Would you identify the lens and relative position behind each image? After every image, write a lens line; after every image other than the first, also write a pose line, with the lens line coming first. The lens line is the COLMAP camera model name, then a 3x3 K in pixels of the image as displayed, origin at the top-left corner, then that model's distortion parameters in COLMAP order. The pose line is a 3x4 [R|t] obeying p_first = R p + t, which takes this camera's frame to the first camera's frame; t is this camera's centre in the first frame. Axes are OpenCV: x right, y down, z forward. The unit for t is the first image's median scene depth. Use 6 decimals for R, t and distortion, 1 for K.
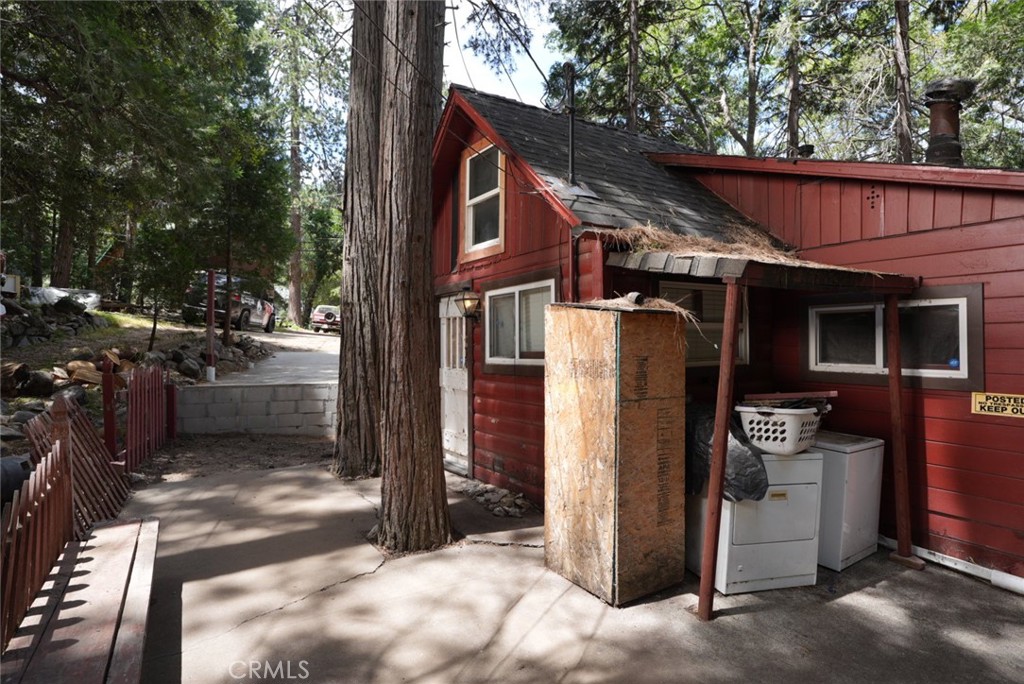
lens RADIAL K [[560.7, 0, 511.9], [0, 560.7, 339.9], [0, 0, 1]] dist [-0.032431, 0.022114]
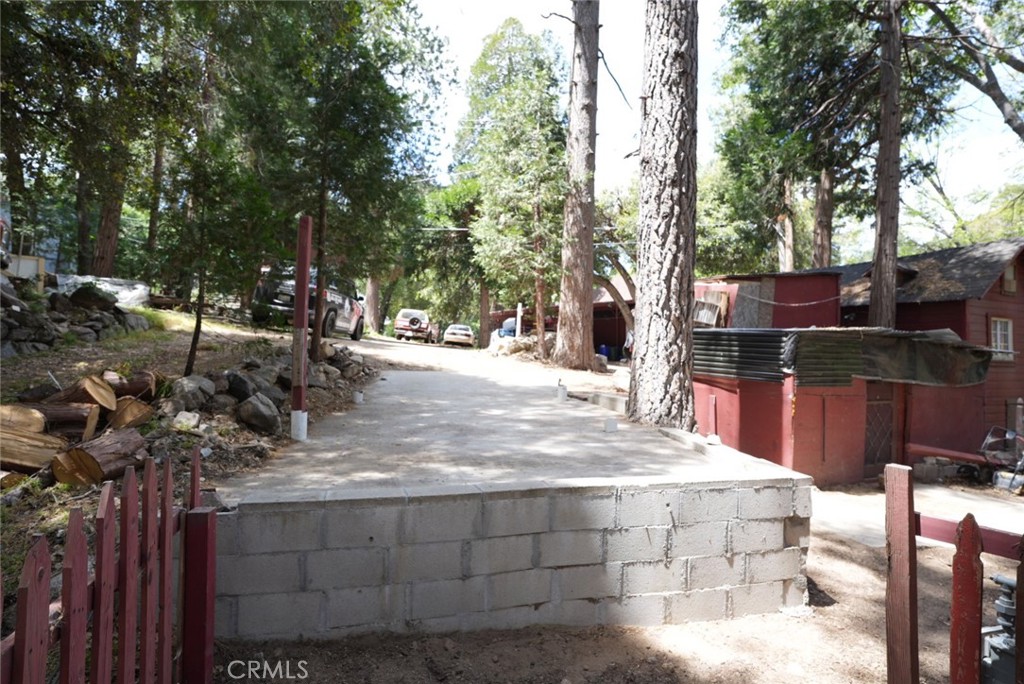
lens RADIAL K [[560.7, 0, 509.7], [0, 560.7, 337.9], [0, 0, 1]] dist [-0.032431, 0.022114]
pose [[0.994462, 0.015523, -0.103943, -0.247580], [-0.017708, 0.999640, -0.020134, -0.007916], [0.103594, 0.021863, 0.994379, 0.425866]]
